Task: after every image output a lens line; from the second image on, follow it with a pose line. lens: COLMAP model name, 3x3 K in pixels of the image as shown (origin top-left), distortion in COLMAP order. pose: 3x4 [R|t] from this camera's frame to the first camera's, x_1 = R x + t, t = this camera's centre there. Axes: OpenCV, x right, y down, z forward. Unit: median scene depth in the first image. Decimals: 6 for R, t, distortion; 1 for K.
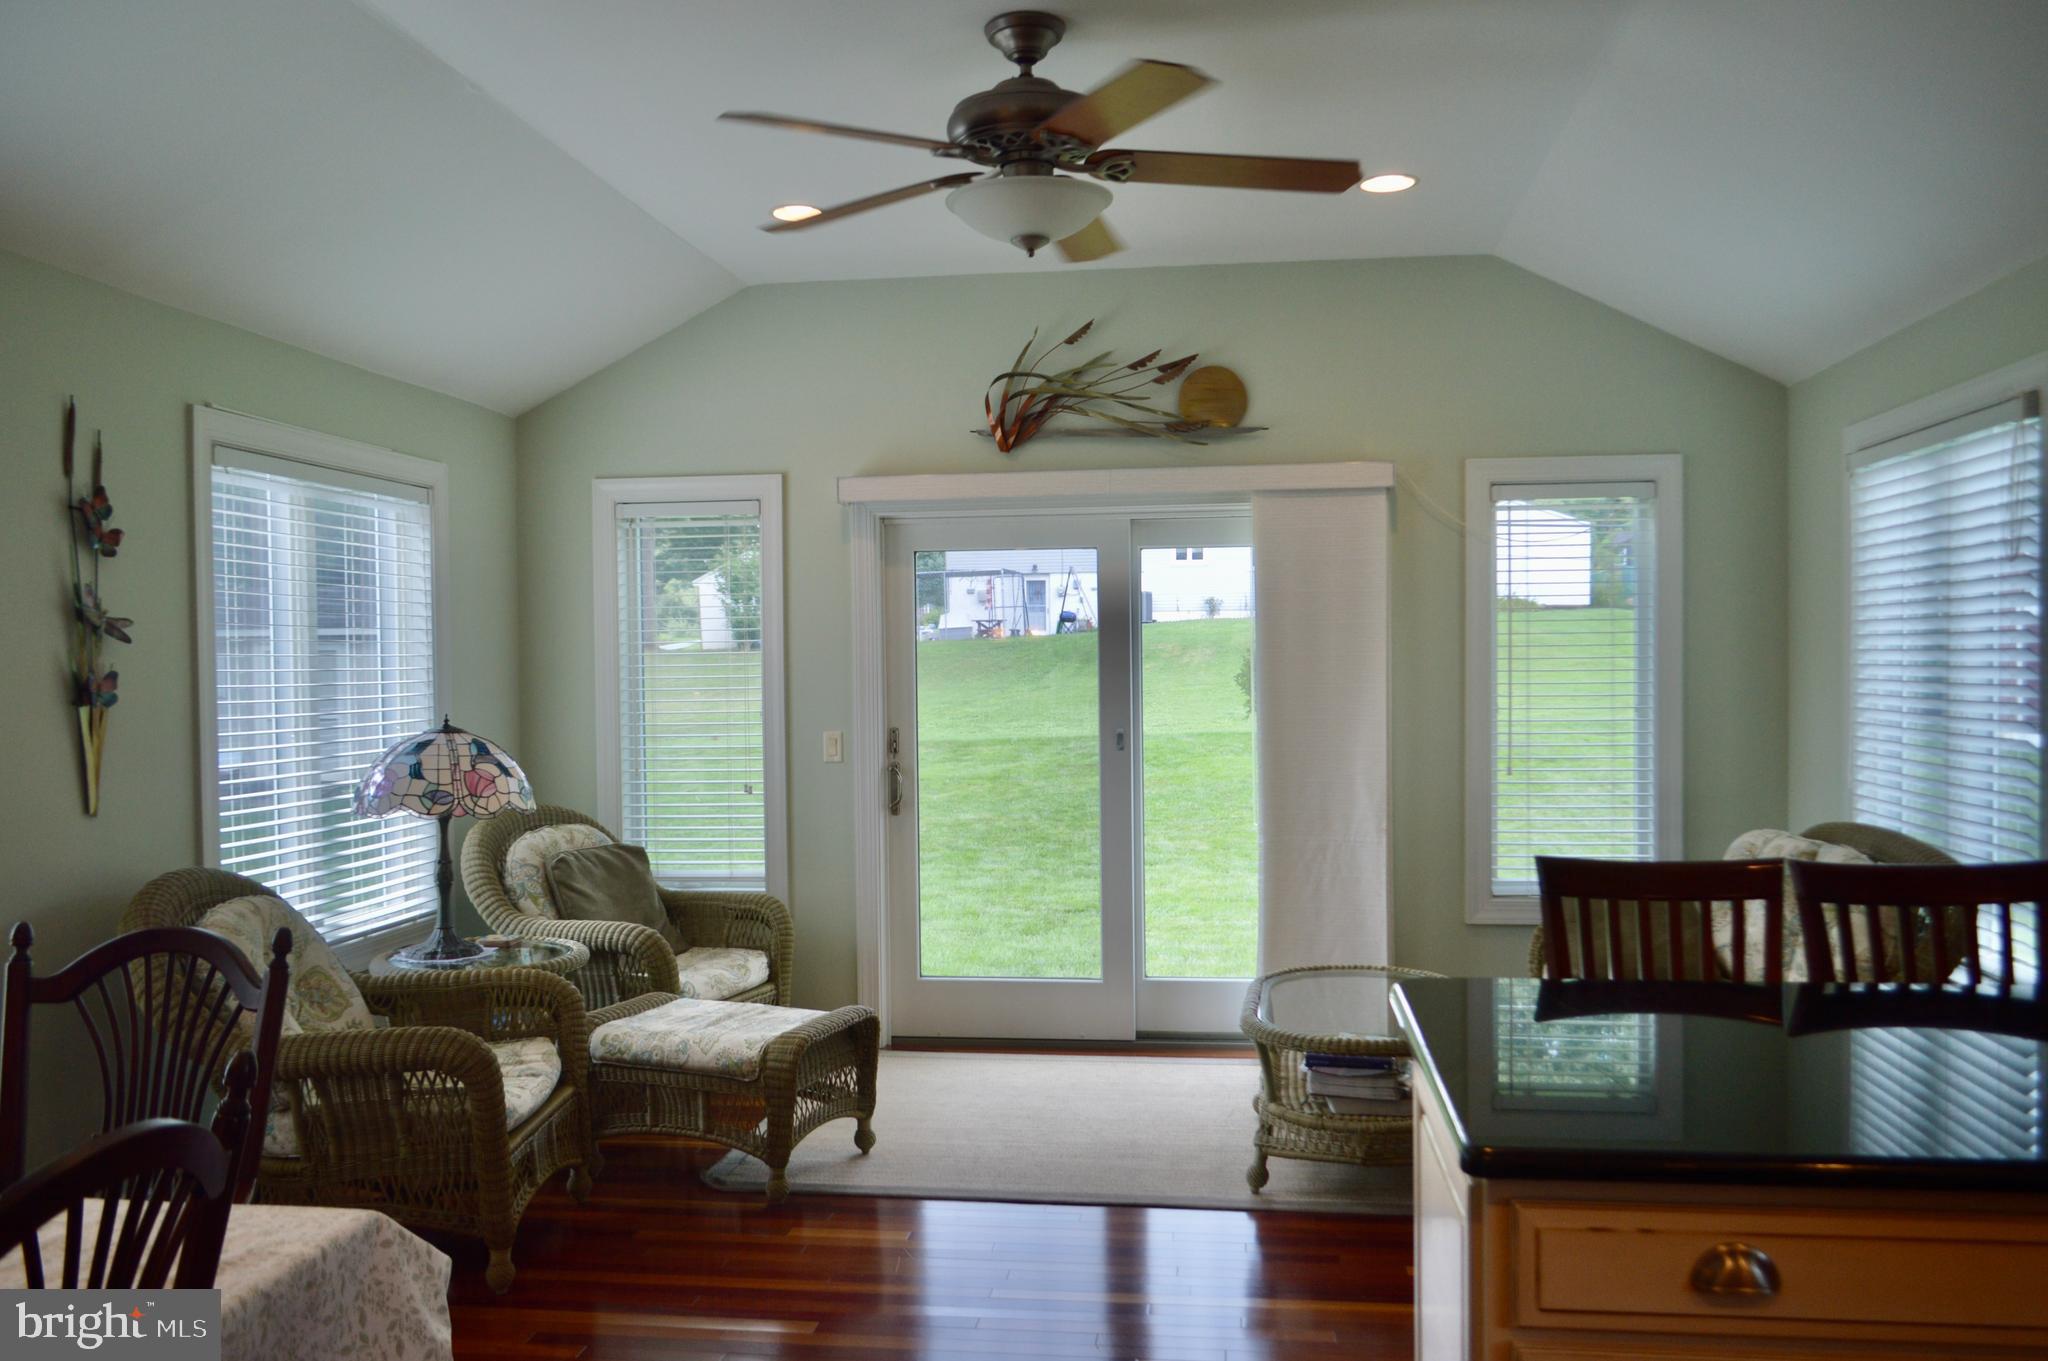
lens RADIAL K [[1618.9, 0, 1038.0], [0, 1618.9, 691.4], [0, 0, 1]] dist [-0.011336, 0.008686]
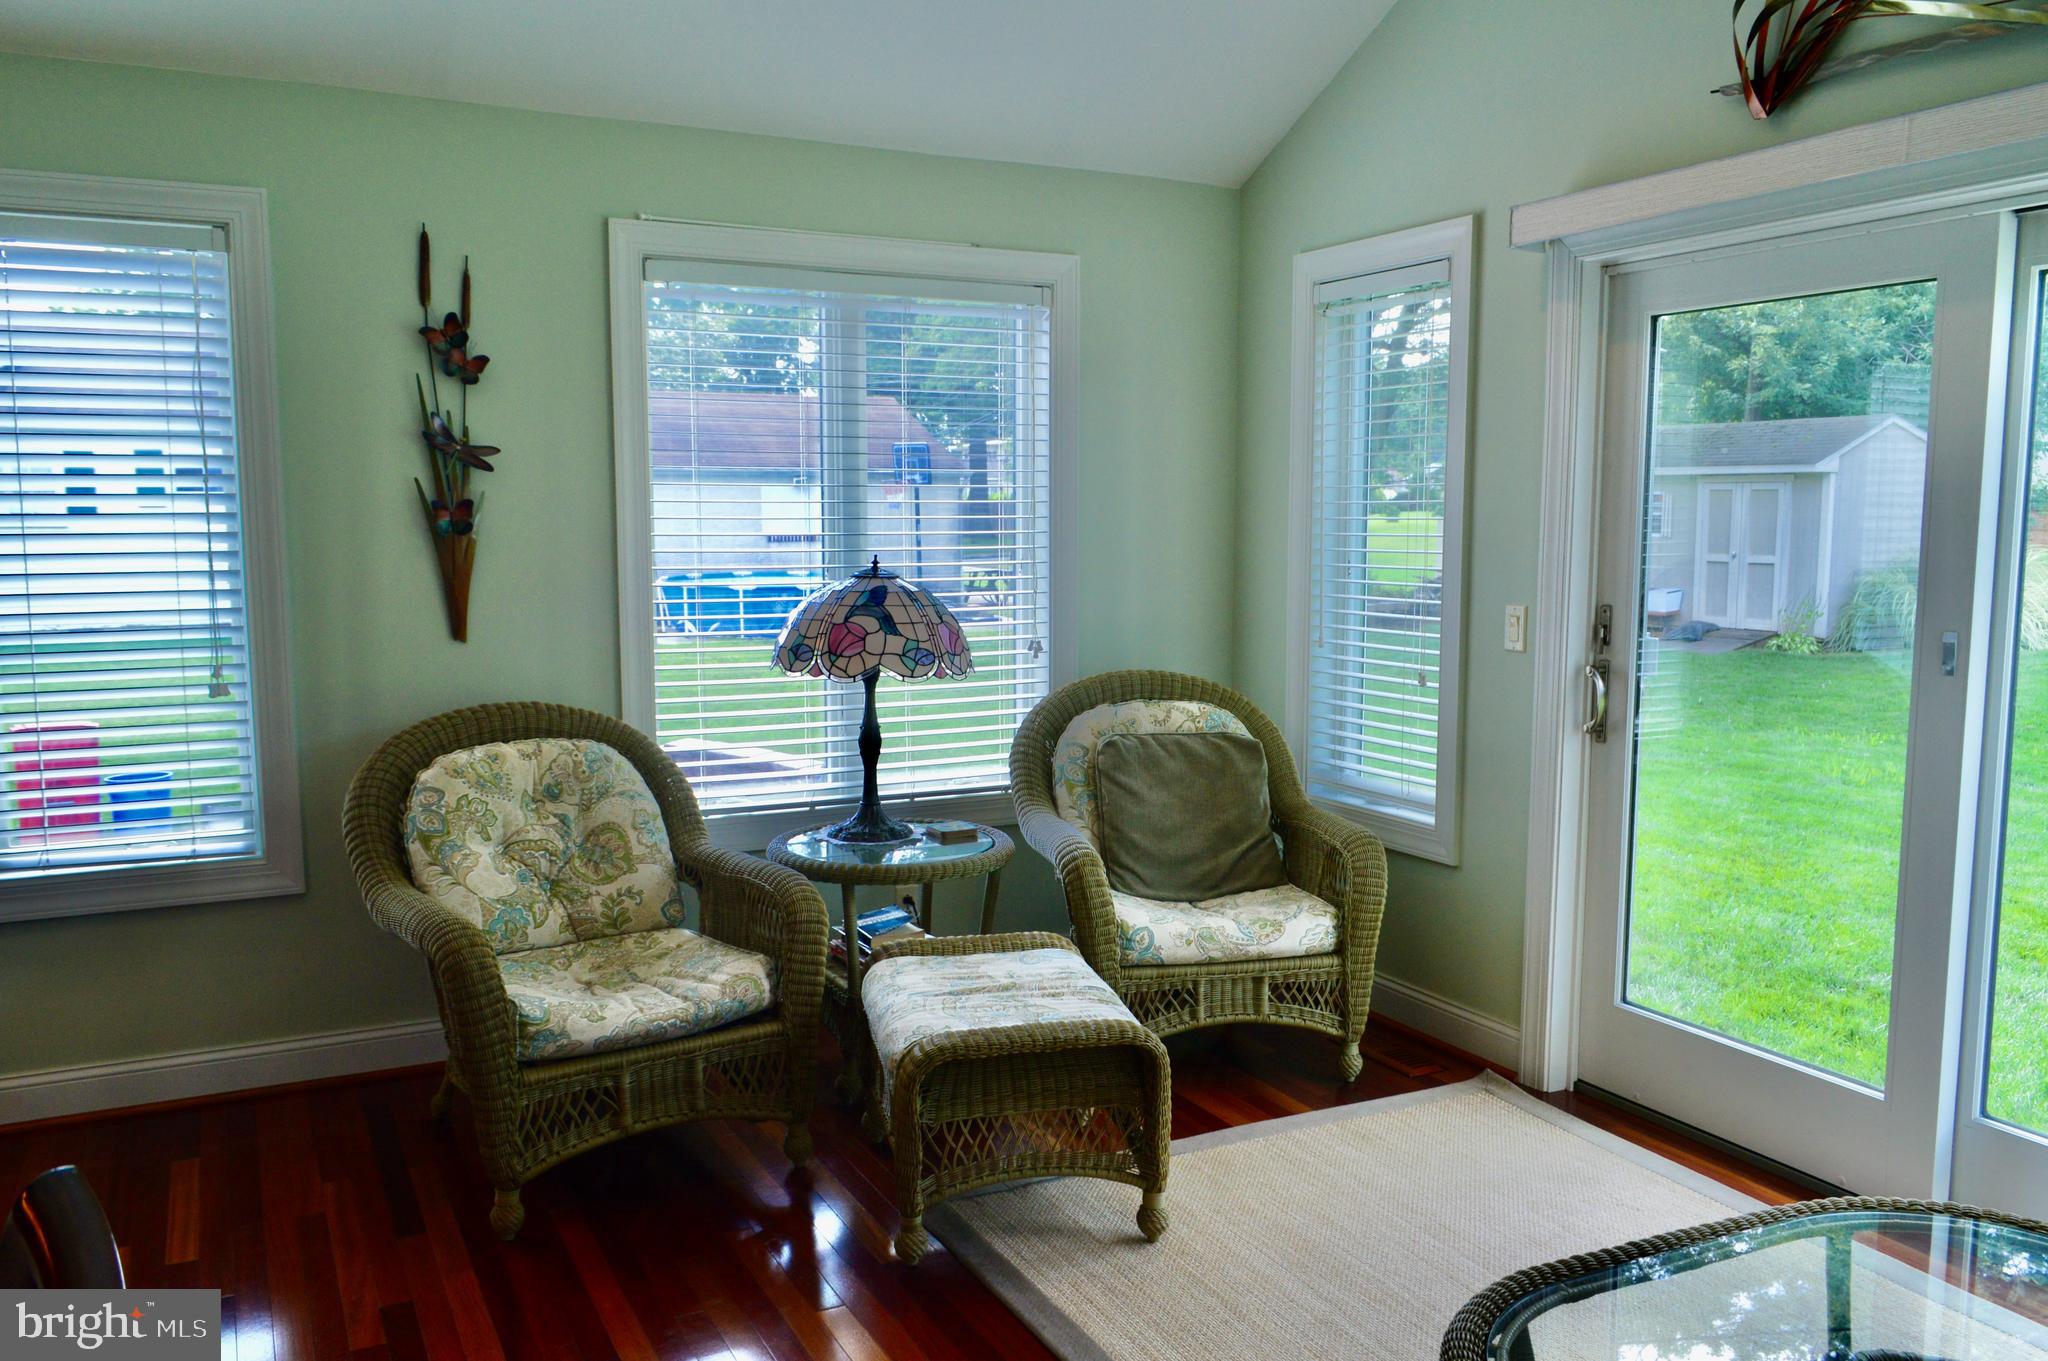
lens RADIAL K [[1589.0, 0, 1038.8], [0, 1589.0, 689.1], [0, 0, 1]] dist [-0.014734, 0.002005]
pose [[0.572078, 0.104386, -0.813530, 0.351716], [-0.023250, 0.993534, 0.111133, -0.010187], [0.819870, -0.044662, 0.570806, 0.569862]]
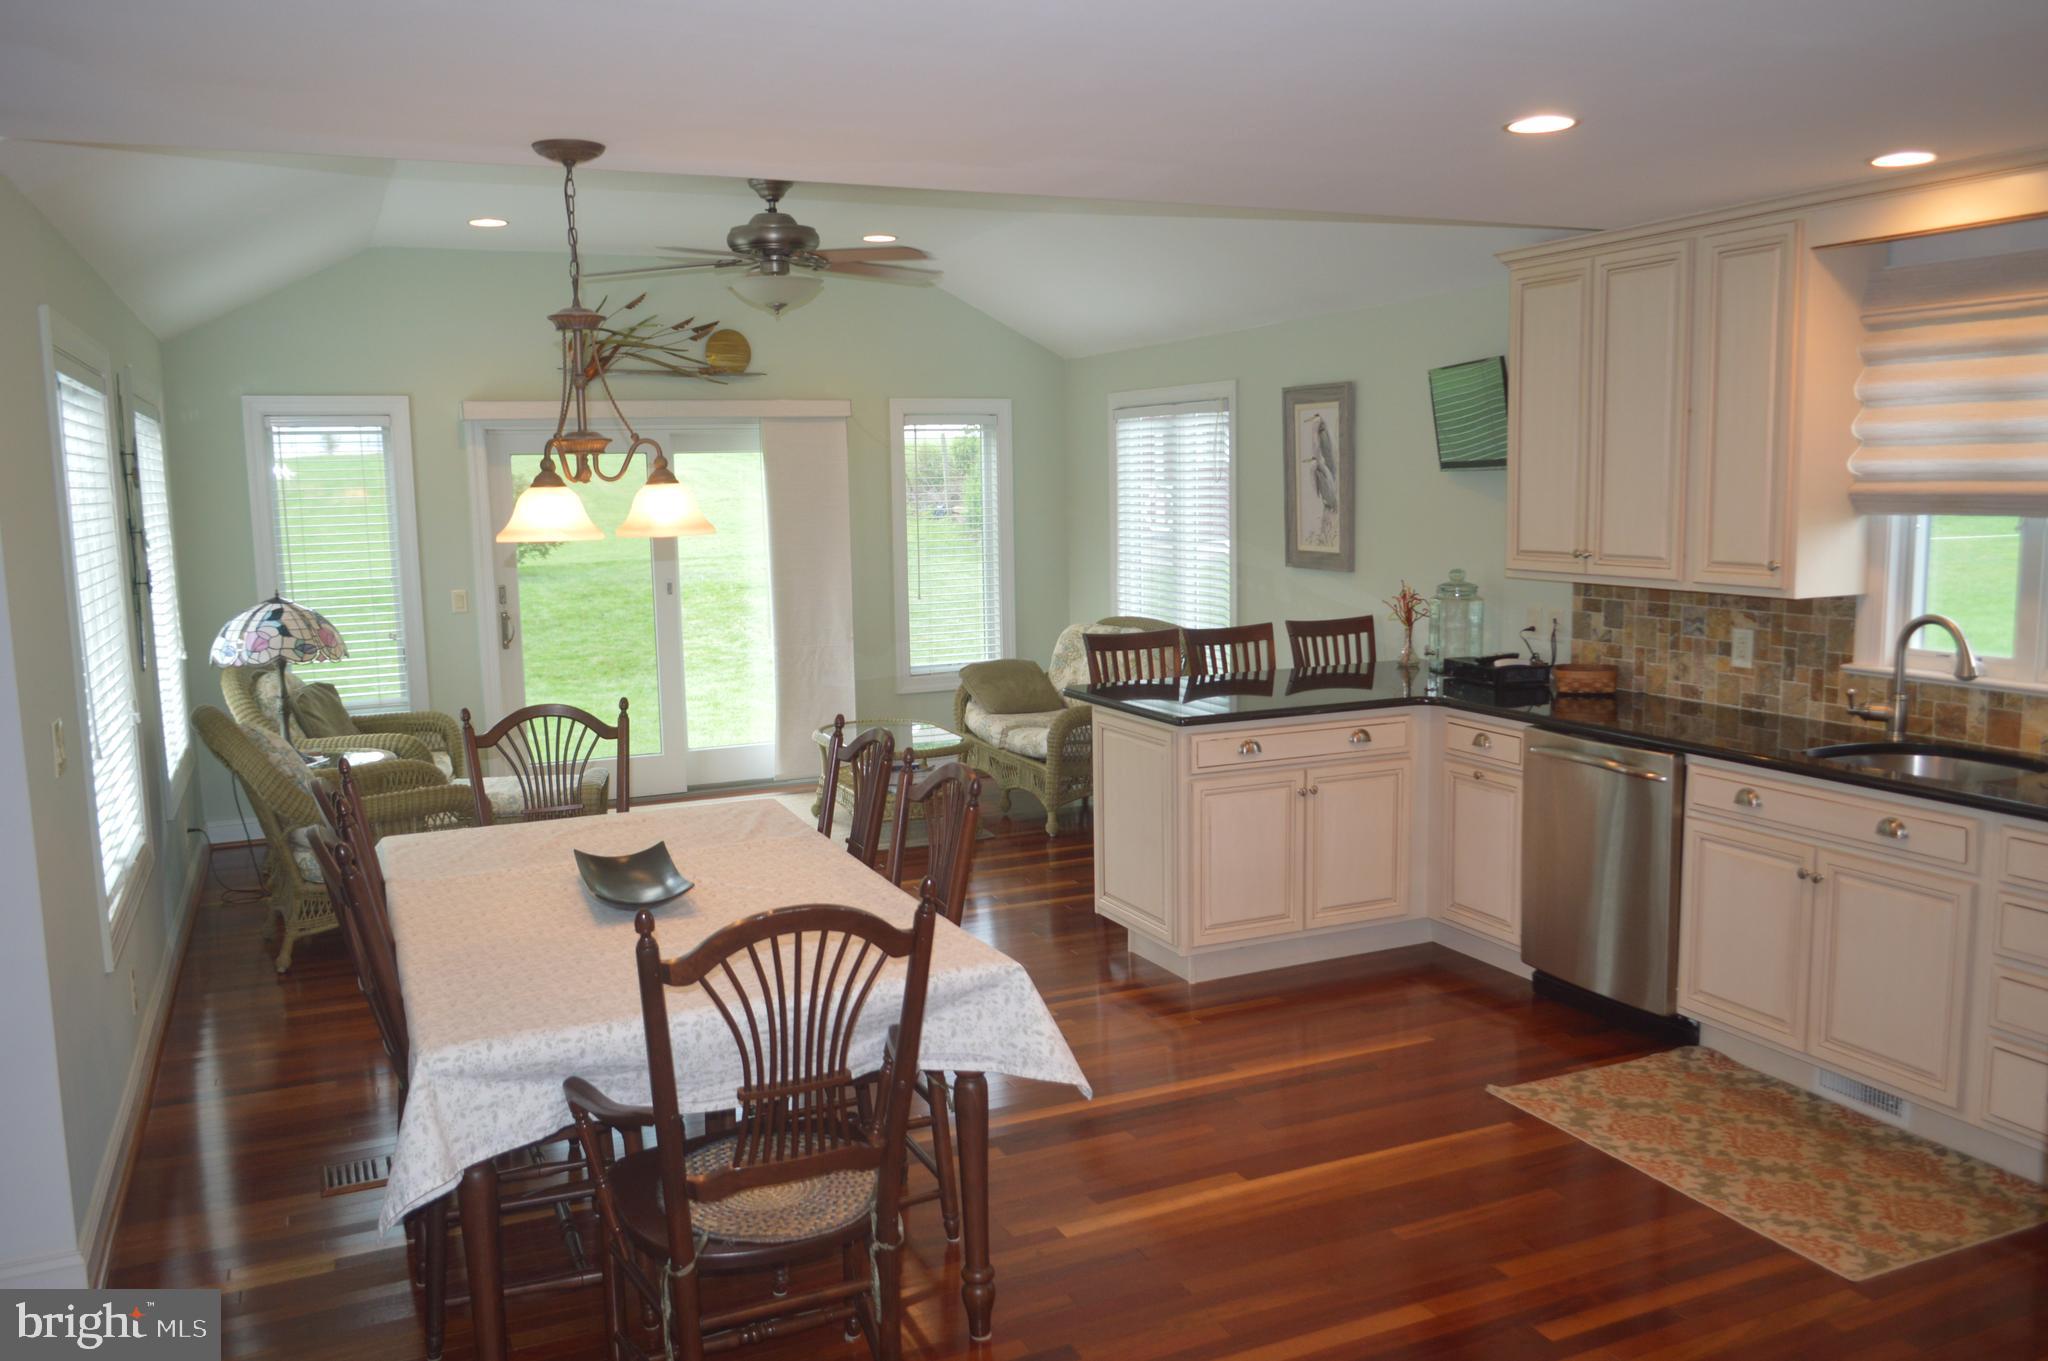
lens RADIAL K [[1618.9, 0, 1038.0], [0, 1618.9, 691.4], [0, 0, 1]] dist [-0.011336, 0.008686]
pose [[0.849383, -0.077008, 0.522129, -0.516686], [0.021020, 0.993449, 0.112328, -0.039939], [-0.527359, -0.084434, 0.845437, -0.481502]]
